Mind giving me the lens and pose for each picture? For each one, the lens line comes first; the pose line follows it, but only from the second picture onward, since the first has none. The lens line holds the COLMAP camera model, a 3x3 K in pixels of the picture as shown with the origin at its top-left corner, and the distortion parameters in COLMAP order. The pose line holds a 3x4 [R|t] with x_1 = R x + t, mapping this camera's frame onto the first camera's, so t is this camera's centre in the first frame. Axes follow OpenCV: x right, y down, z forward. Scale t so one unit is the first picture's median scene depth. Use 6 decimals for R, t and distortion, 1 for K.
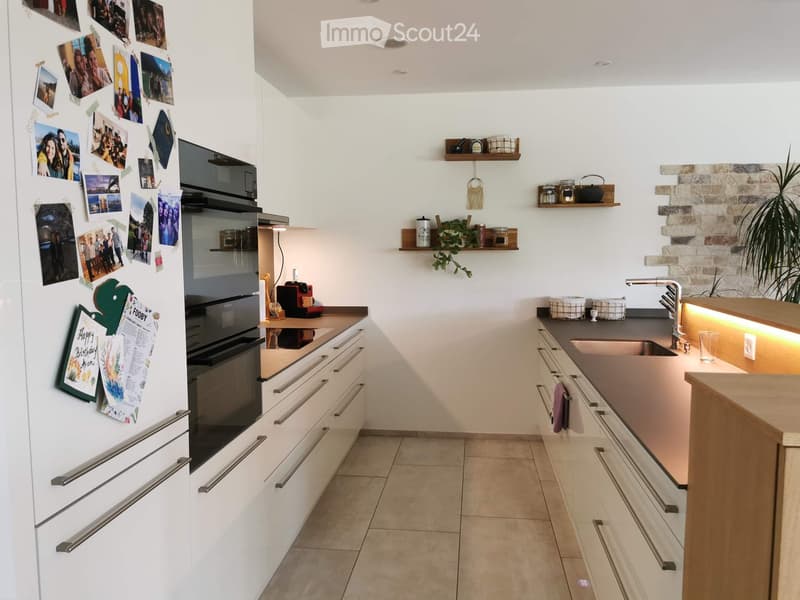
lens RADIAL K [[622.4, 0, 399.8], [0, 622.4, 301.6], [0, 0, 1]] dist [0.000745, -0.009501]
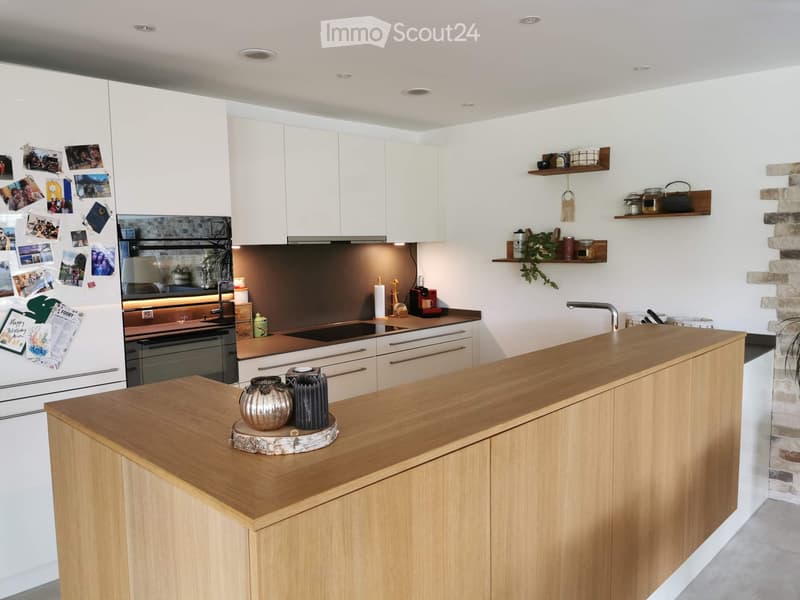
lens RADIAL K [[622.4, 0, 398.8], [0, 622.4, 300.0], [0, 0, 1]] dist [0.000745, -0.009501]
pose [[0.797590, 0.050191, -0.601108, 0.539093], [-0.040429, 0.998739, 0.029750, -0.041601], [0.601844, 0.000574, 0.798614, 0.029379]]
